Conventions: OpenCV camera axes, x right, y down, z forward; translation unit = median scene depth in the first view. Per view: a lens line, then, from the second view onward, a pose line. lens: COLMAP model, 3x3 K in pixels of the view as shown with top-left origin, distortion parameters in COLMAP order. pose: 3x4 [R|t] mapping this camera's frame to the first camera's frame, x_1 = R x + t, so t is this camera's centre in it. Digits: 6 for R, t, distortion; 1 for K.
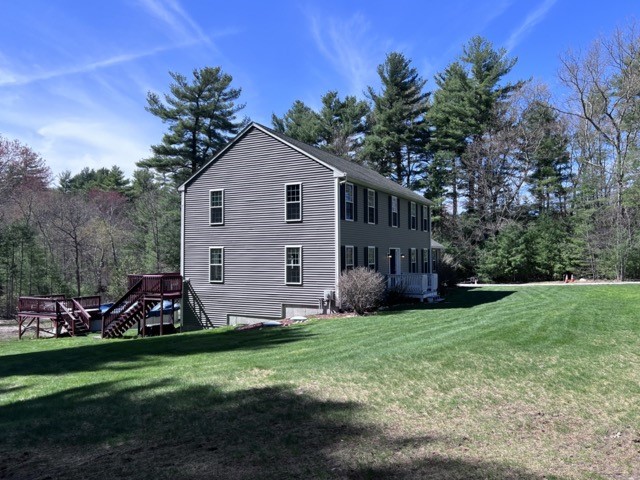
lens RADIAL K [[484.1, 0, 339.5], [0, 484.1, 235.8], [0, 0, 1]] dist [0.061925, -0.047032]
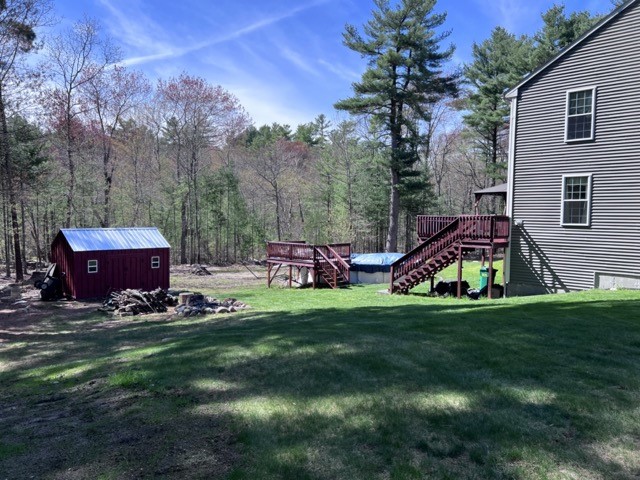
lens RADIAL K [[484.1, 0, 322.8], [0, 484.1, 238.8], [0, 0, 1]] dist [0.061925, -0.047032]
pose [[0.961837, 0.032564, -0.271678, -0.183703], [-0.010614, 0.996586, 0.081874, 0.027301], [0.273417, -0.075866, 0.958899, 0.104588]]
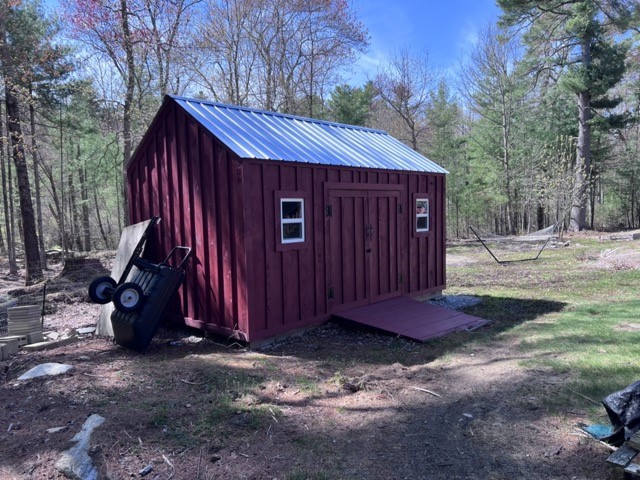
lens RADIAL K [[484.1, 0, 318.8], [0, 484.1, 239.5], [0, 0, 1]] dist [0.061925, -0.047032]
pose [[0.955646, 0.003761, -0.294492, -0.466877], [0.025334, 0.995163, 0.094920, 0.085227], [0.293425, -0.098170, 0.950928, 0.361156]]
